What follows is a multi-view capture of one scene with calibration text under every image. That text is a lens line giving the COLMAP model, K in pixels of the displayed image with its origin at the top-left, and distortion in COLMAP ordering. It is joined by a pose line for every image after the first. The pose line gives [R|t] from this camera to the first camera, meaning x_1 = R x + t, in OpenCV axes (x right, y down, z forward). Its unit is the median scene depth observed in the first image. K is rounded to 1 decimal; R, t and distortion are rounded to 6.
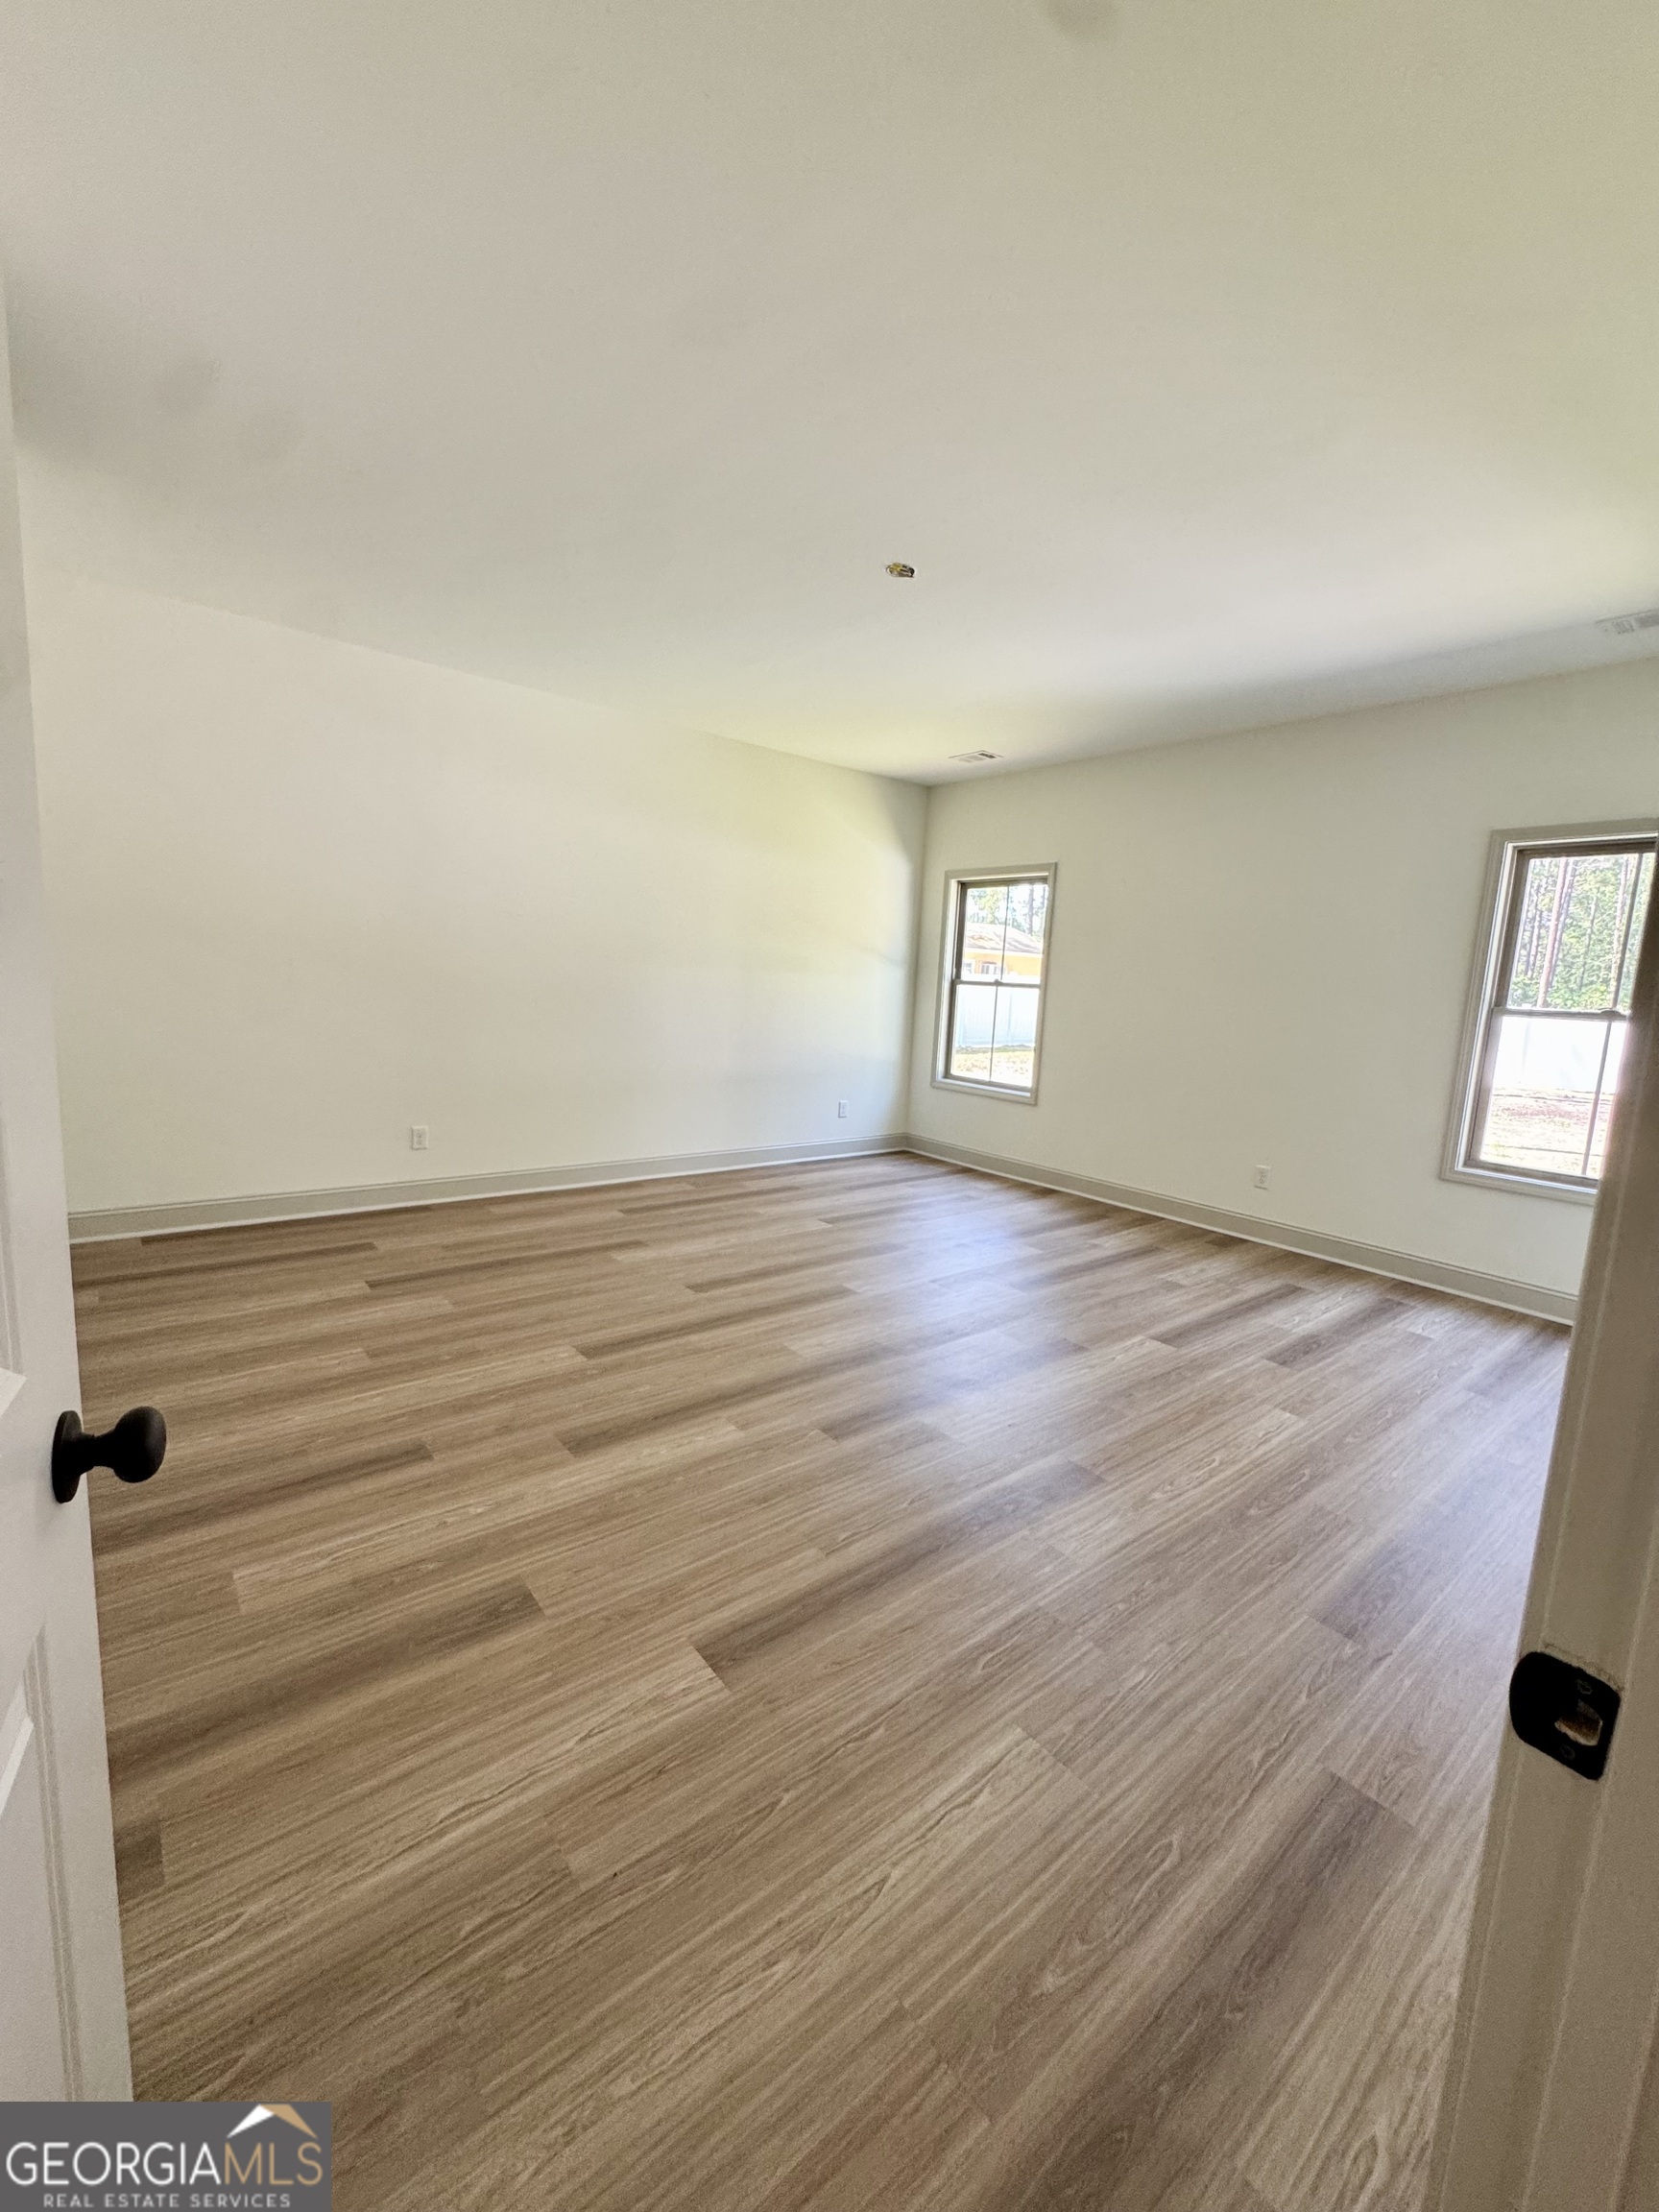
lens RADIAL K [[887.1, 0, 828.9], [0, 887.1, 1096.7], [0, 0, 1]] dist [-0.001984, 0.000078]
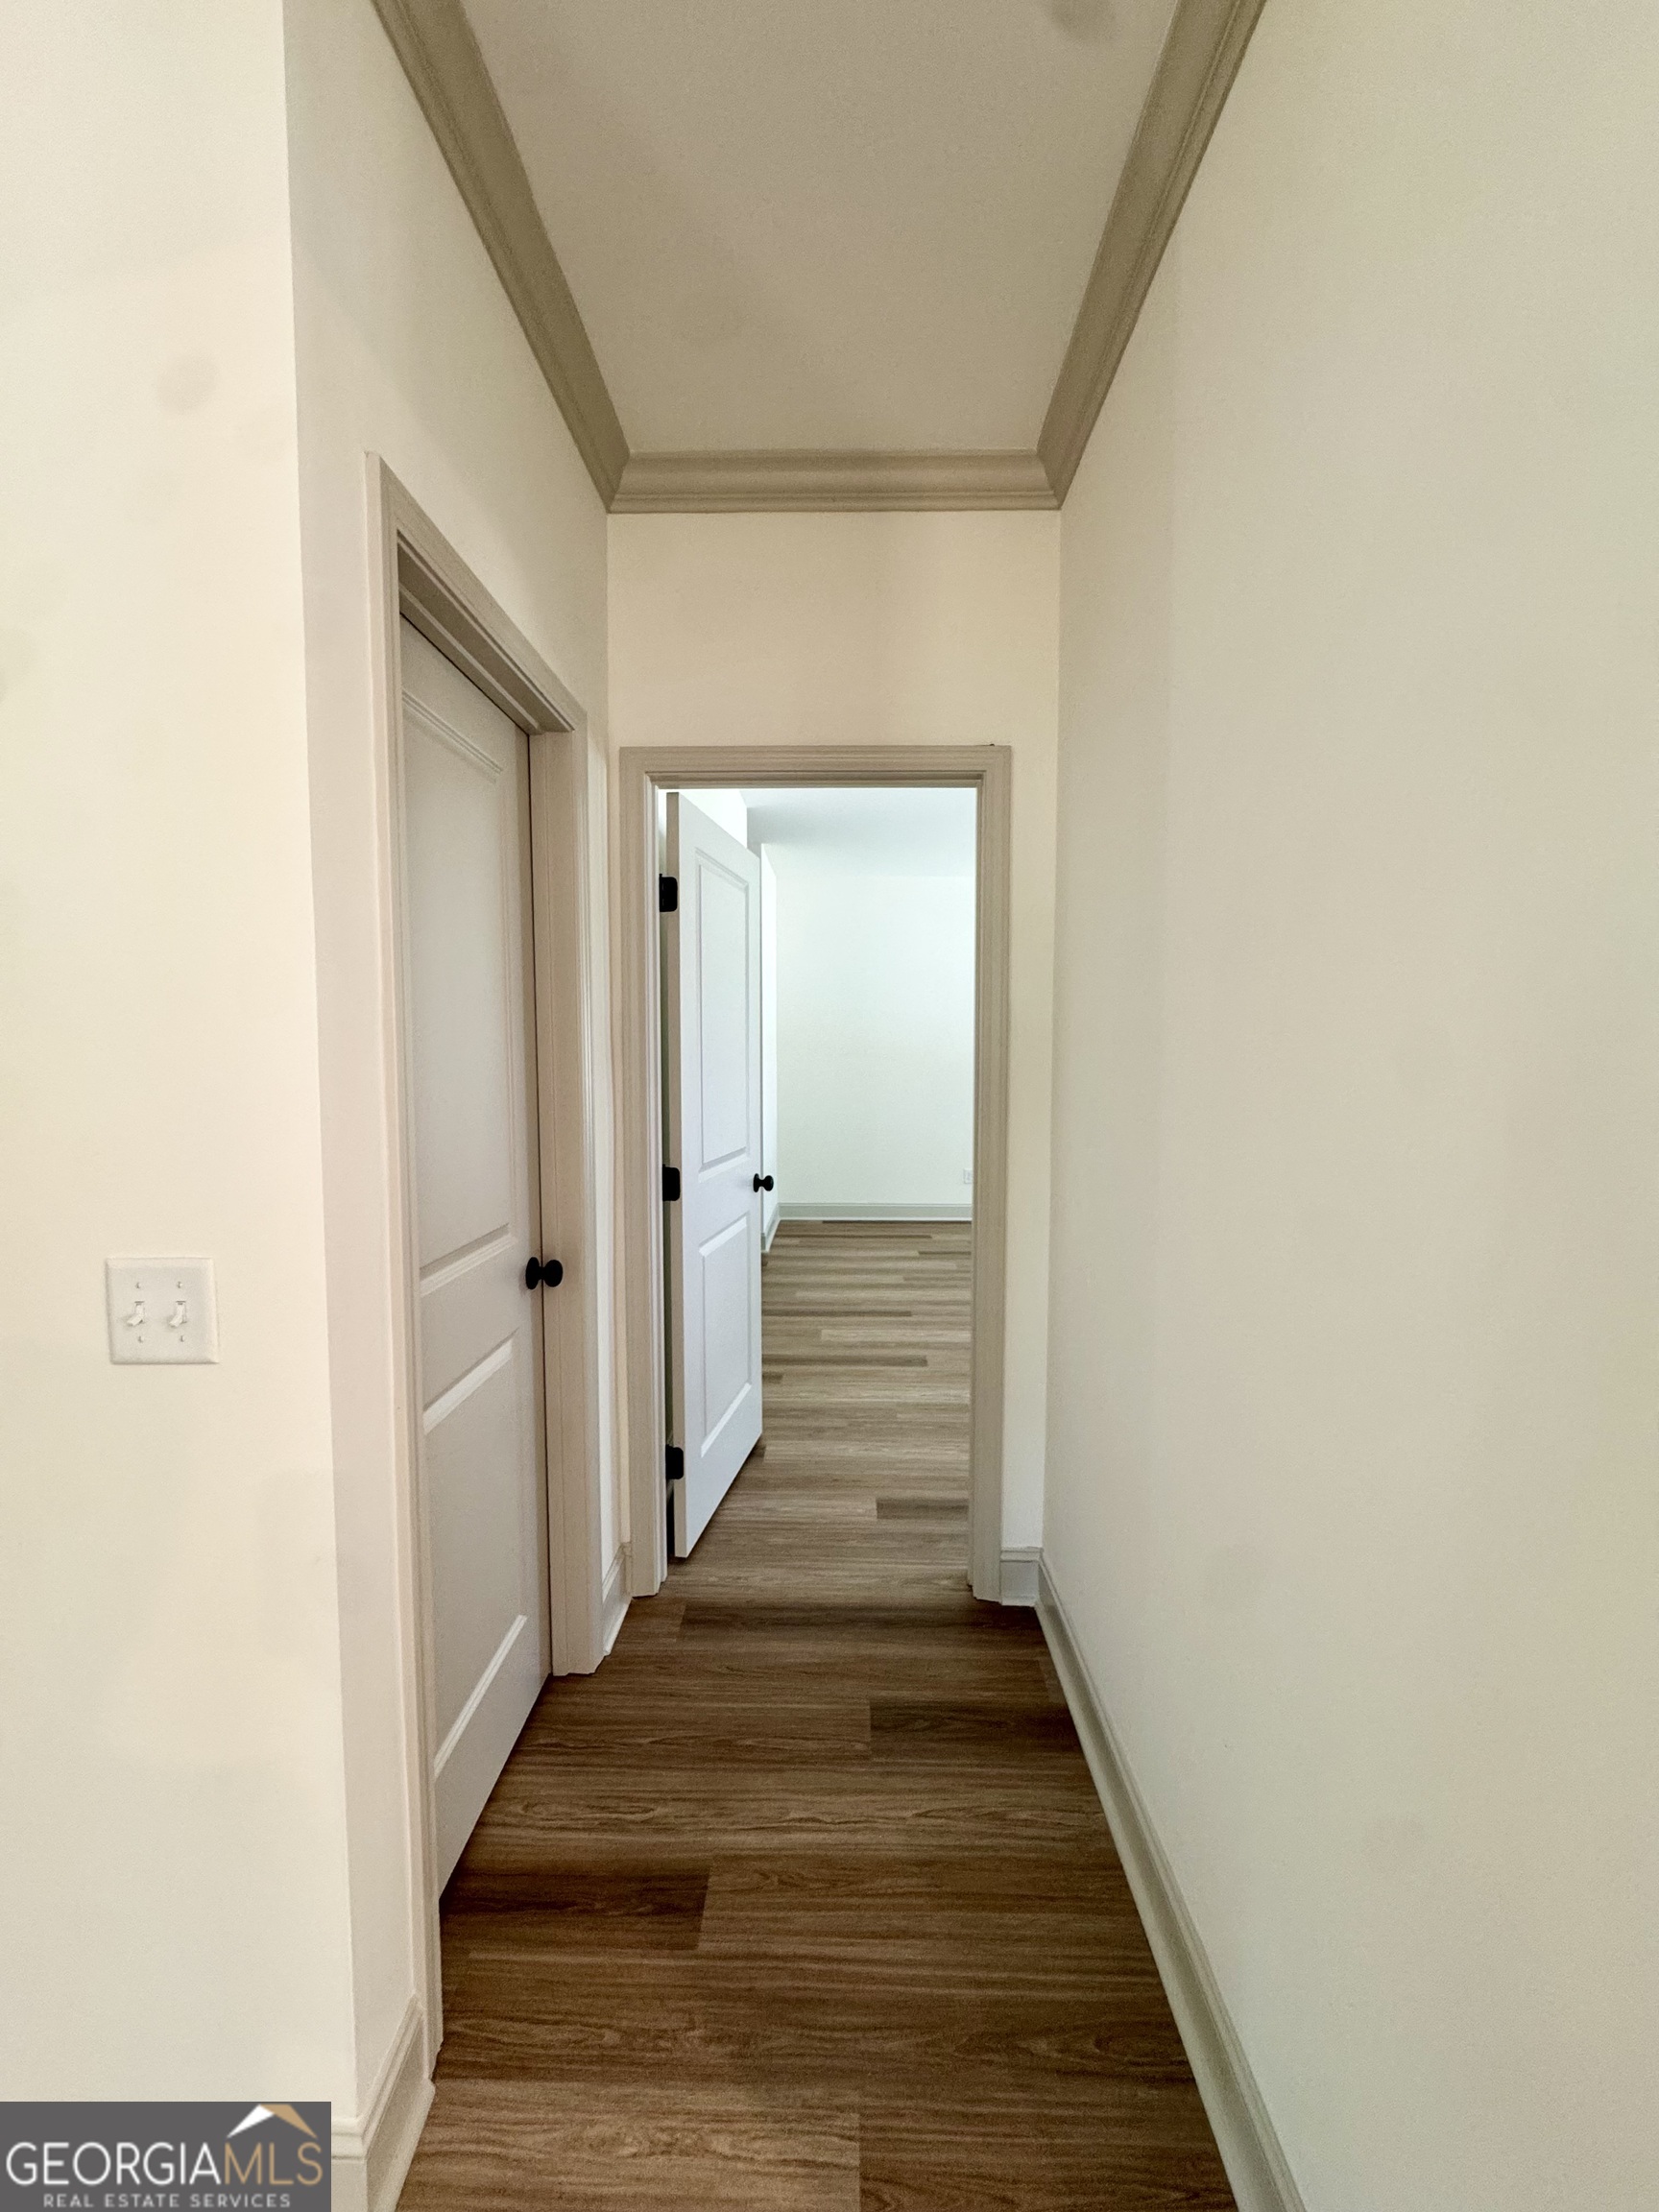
lens RADIAL K [[887.1, 0, 825.4], [0, 887.1, 1105.9], [0, 0, 1]] dist [-0.001984, 0.000078]
pose [[0.759127, -0.002401, -0.650938, 0.545409], [-0.055147, 0.996161, -0.067987, 0.069491], [0.648602, 0.087508, 0.756080, -0.516291]]
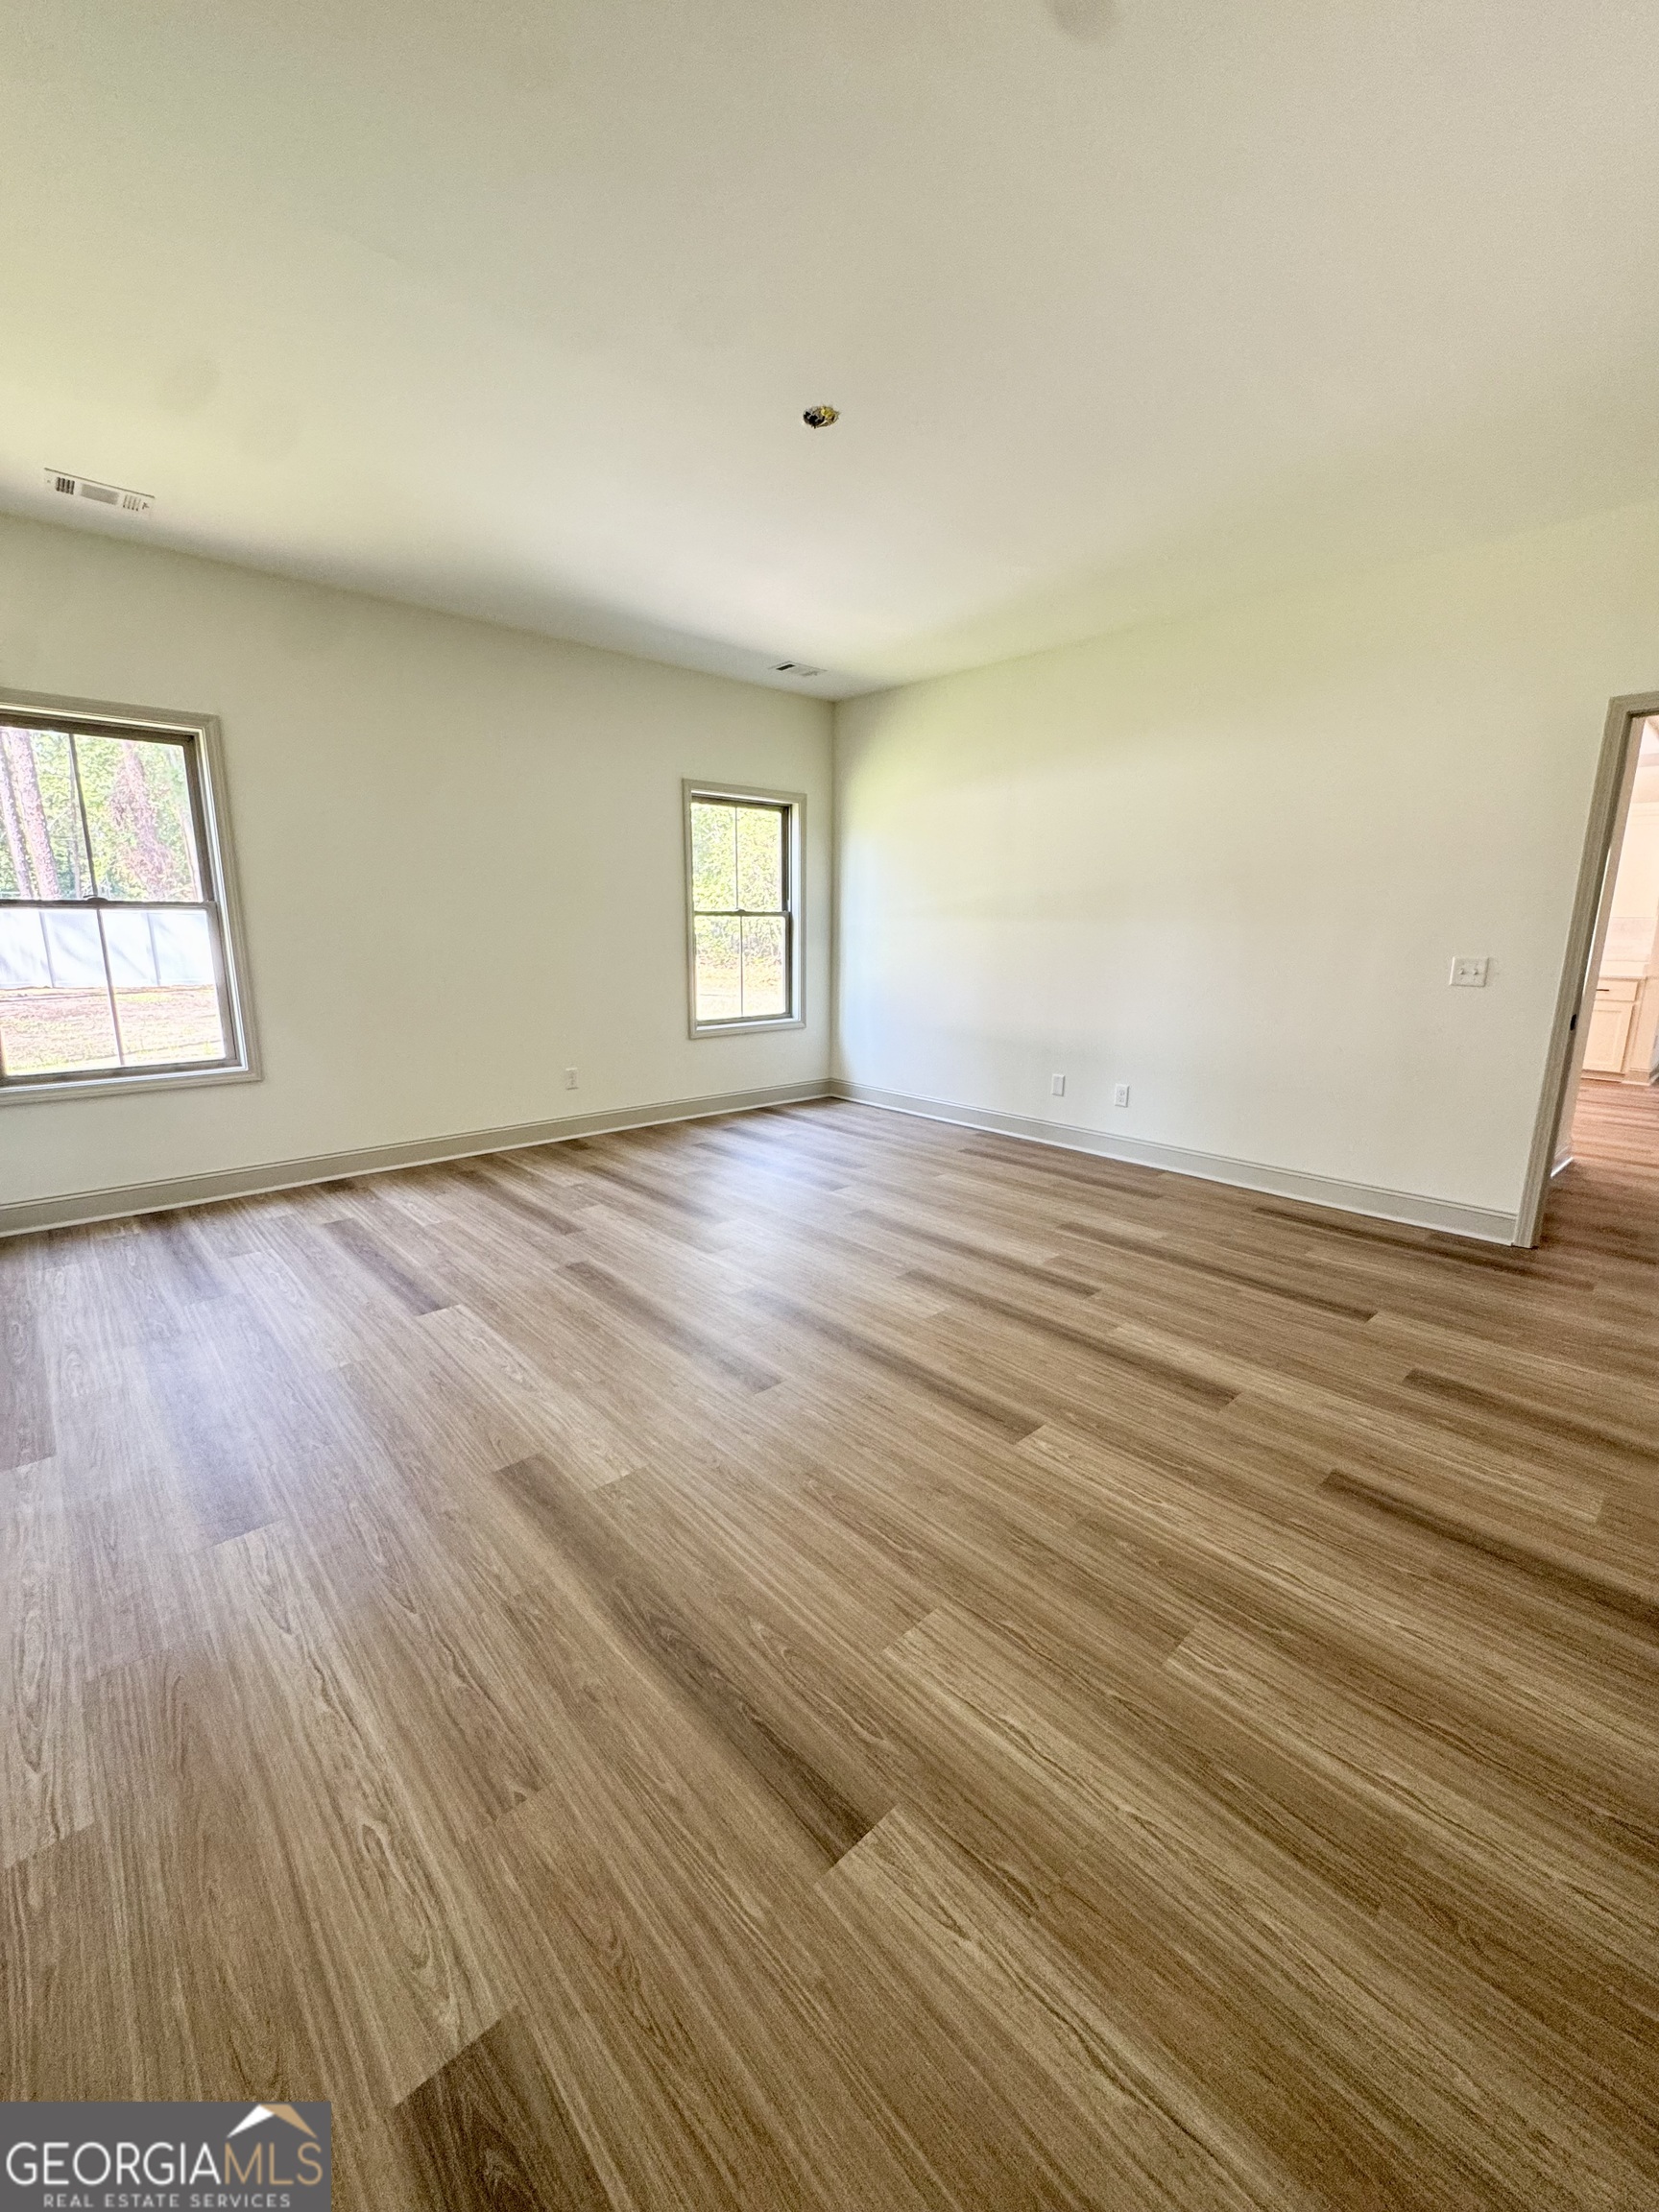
lens RADIAL K [[887.1, 0, 831.4], [0, 887.1, 1097.8], [0, 0, 1]] dist [-0.001984, 0.000078]
pose [[-0.063565, -0.250836, 0.965940, -0.961969], [0.119629, 0.959003, 0.256907, -0.210063], [-0.990782, 0.131884, -0.030952, 1.191260]]
